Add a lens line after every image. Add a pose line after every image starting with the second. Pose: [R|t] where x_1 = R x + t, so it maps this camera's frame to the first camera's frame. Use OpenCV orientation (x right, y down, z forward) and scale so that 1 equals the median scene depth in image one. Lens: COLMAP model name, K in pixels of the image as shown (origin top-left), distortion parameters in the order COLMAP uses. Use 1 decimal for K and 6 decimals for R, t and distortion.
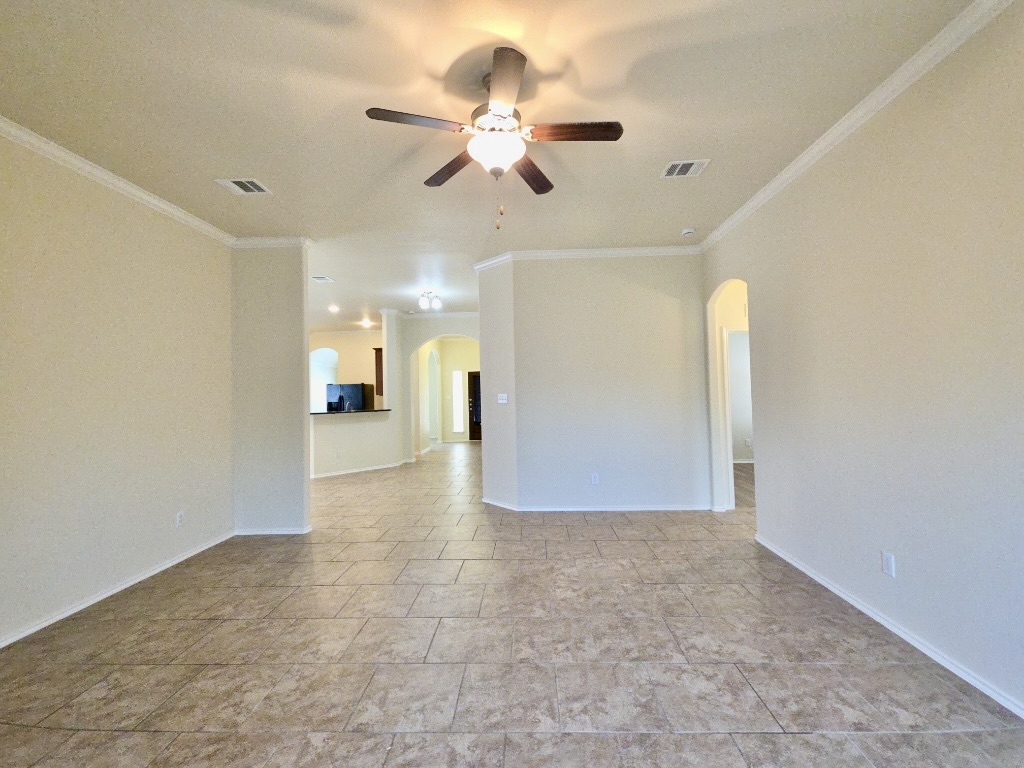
lens RADIAL K [[439.0, 0, 521.7], [0, 439.0, 384.3], [0, 0, 1]] dist [0.015753, -0.008763]
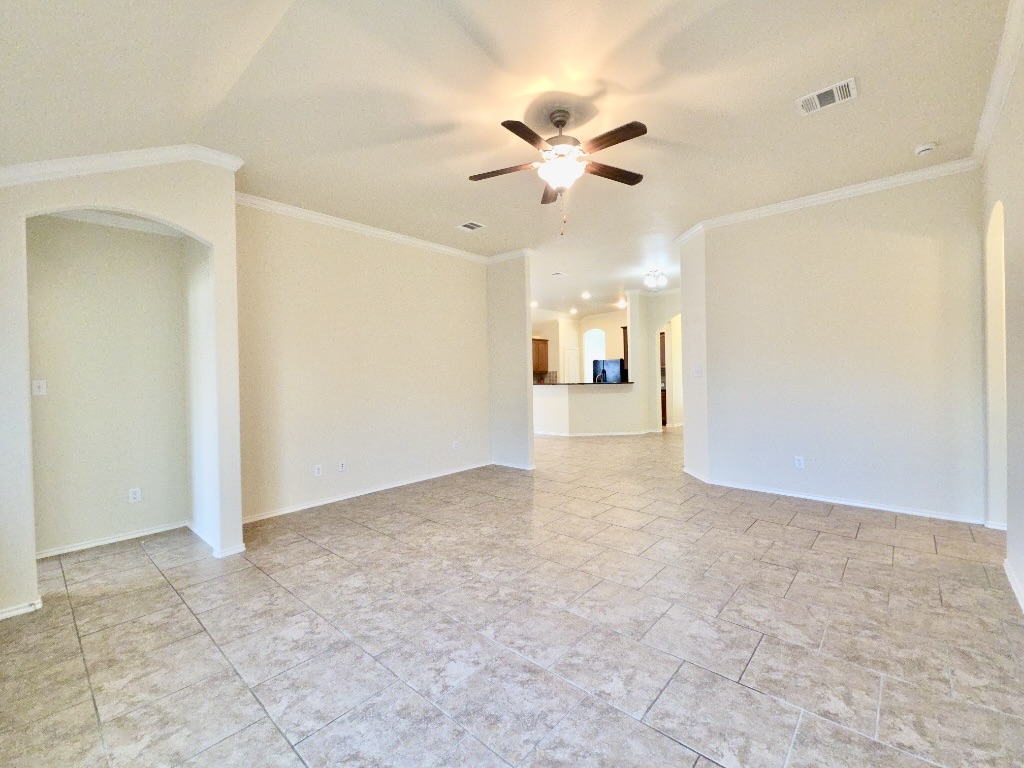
lens RADIAL K [[439.0, 0, 520.0], [0, 439.0, 387.4], [0, 0, 1]] dist [0.015753, -0.008763]
pose [[0.768638, 0.025291, -0.639183, 0.570491], [0.013781, 0.998332, 0.056073, 0.013681], [0.639535, -0.051908, 0.767007, -0.068627]]
